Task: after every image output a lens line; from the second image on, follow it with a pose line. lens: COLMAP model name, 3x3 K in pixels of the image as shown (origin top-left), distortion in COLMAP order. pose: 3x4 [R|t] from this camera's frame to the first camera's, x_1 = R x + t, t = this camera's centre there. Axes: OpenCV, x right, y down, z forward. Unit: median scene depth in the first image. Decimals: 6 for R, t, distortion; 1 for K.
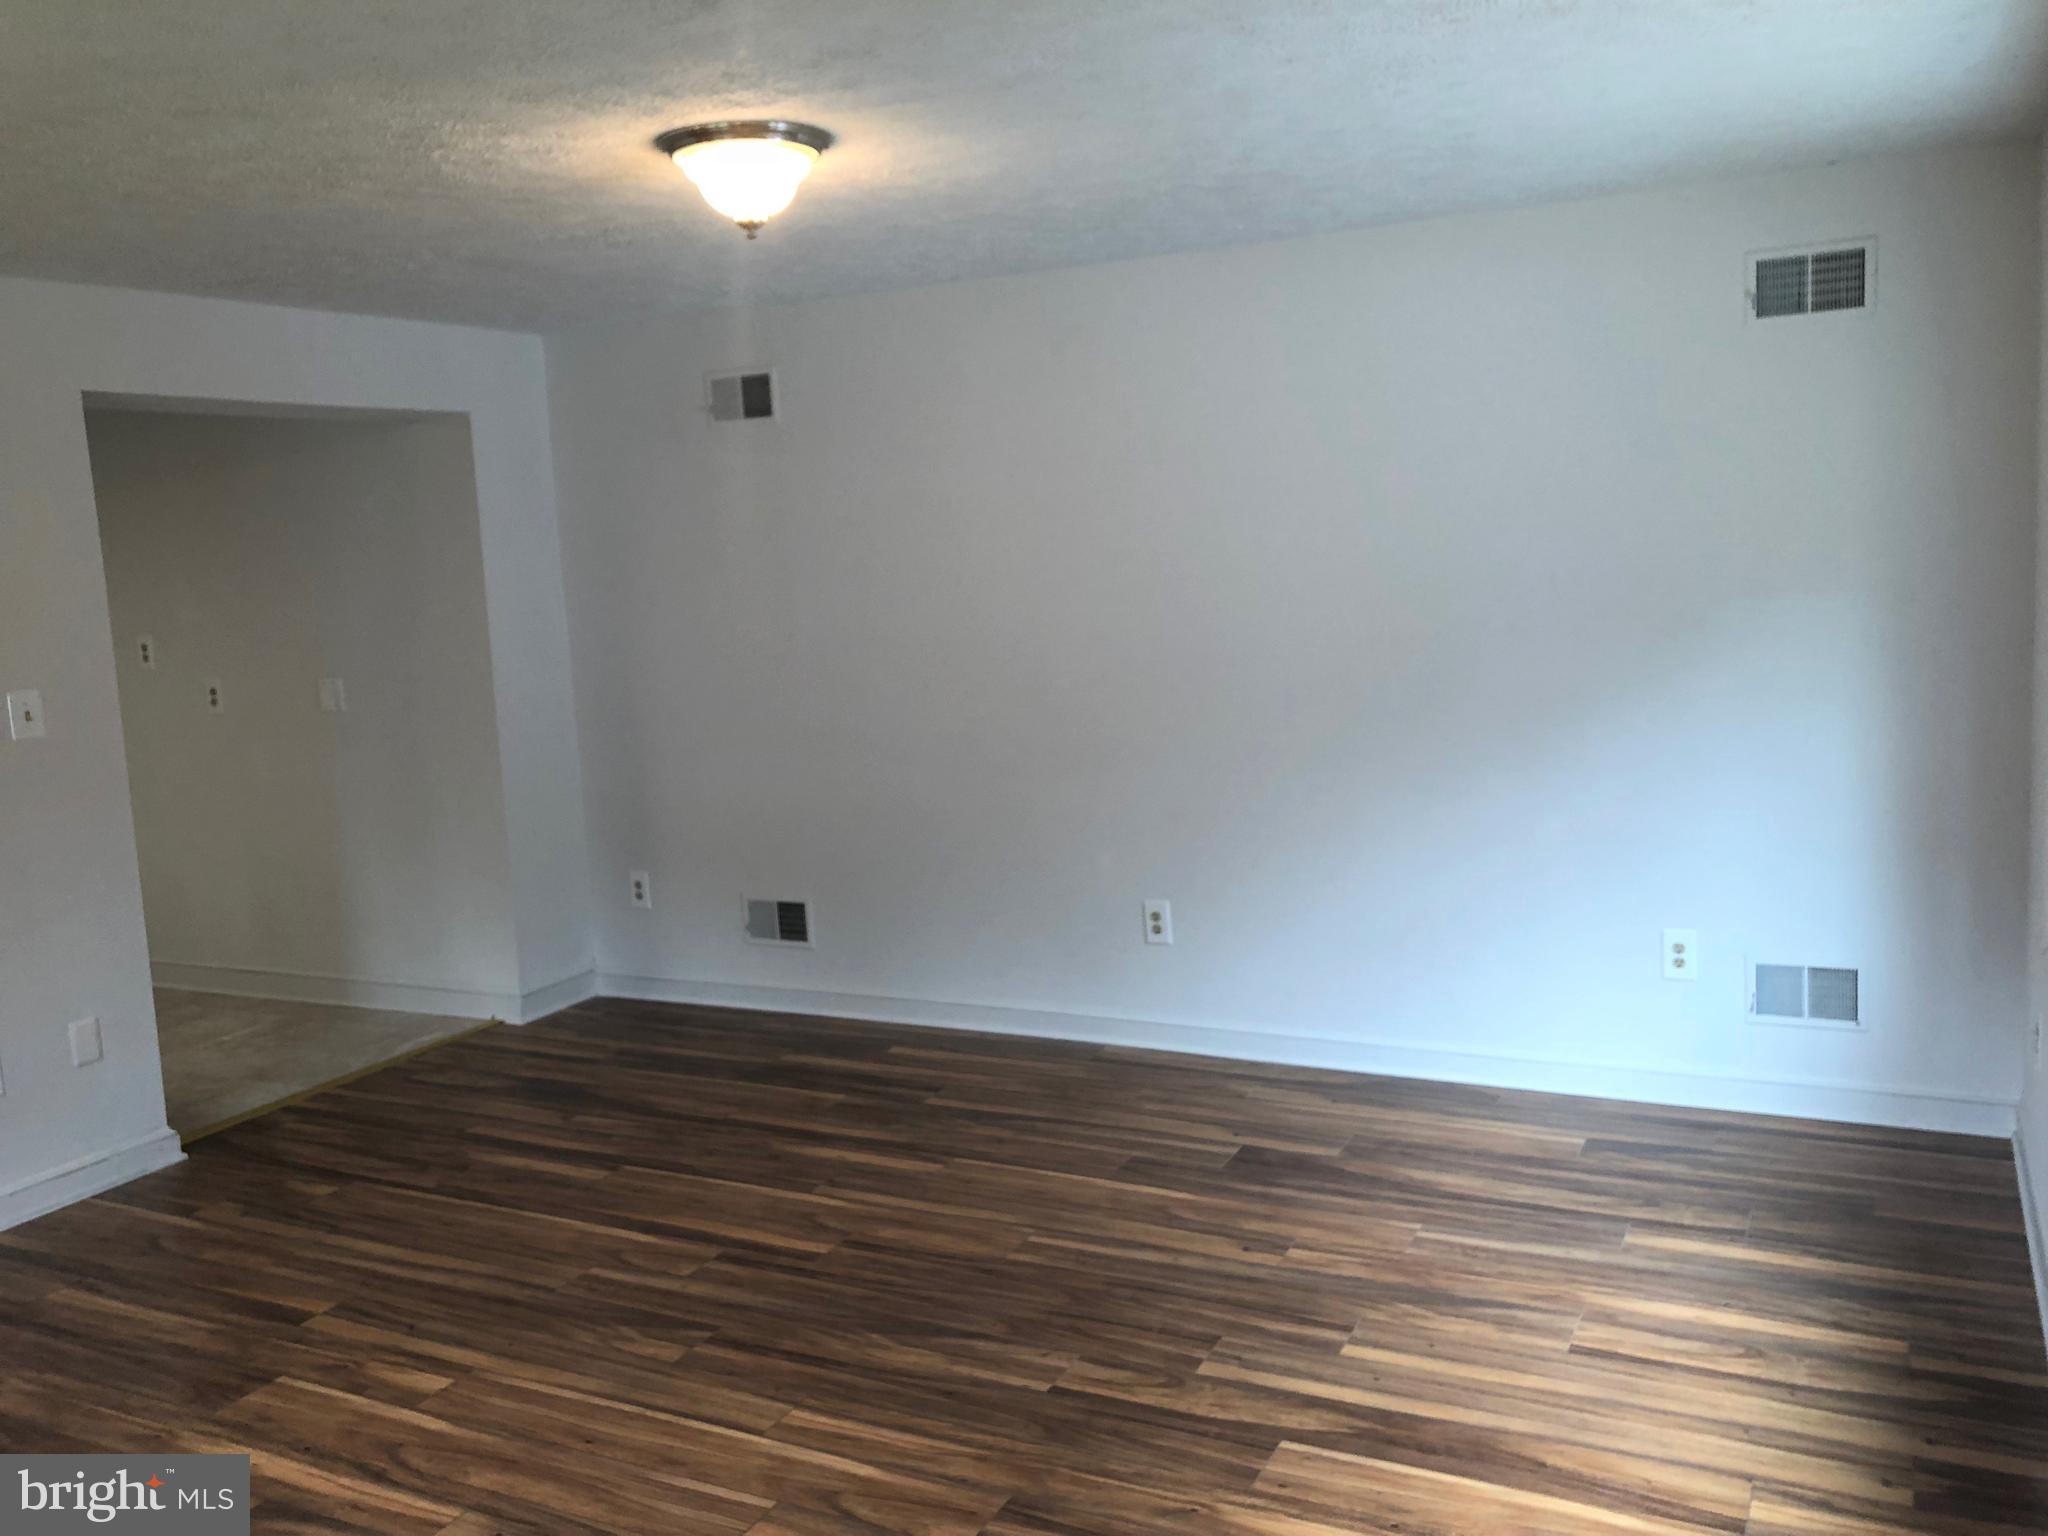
lens RADIAL K [[1680.9, 0, 1018.8], [0, 1680.9, 770.7], [0, 0, 1]] dist [0.046023, -0.058709]
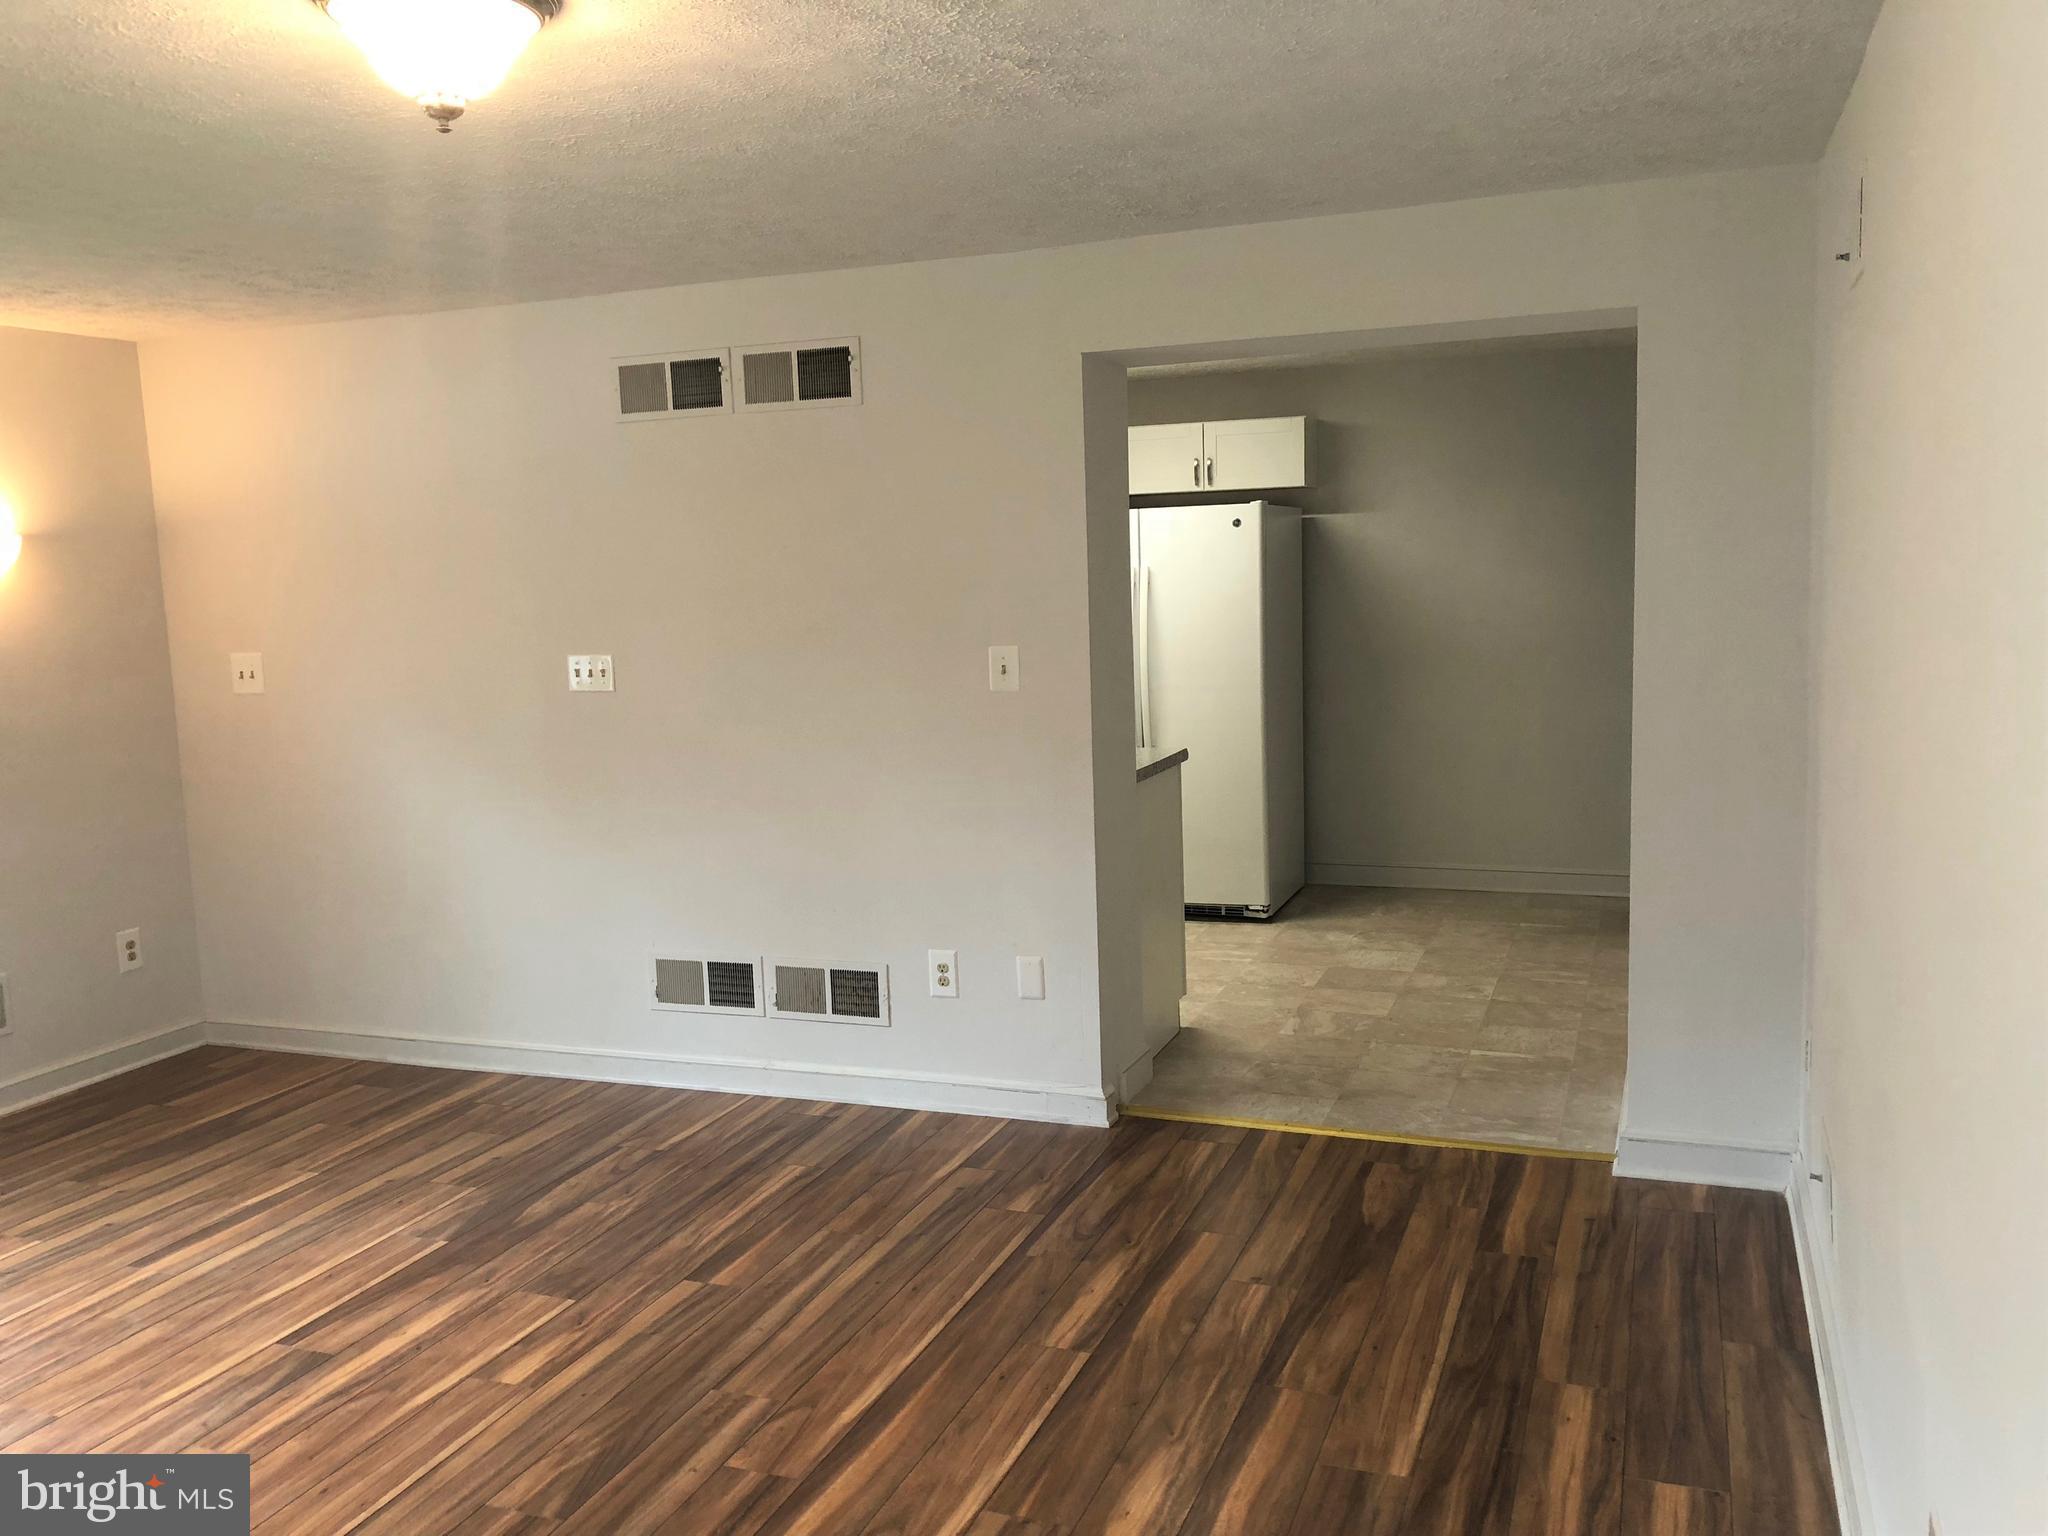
lens RADIAL K [[1680.9, 0, 1018.8], [0, 1680.9, 770.7], [0, 0, 1]] dist [0.046023, -0.058709]
pose [[0.103102, 0.172910, -0.979526, 0.496435], [-0.104139, 0.981239, 0.162251, -0.150618], [0.989204, 0.085279, 0.119174, 0.937425]]
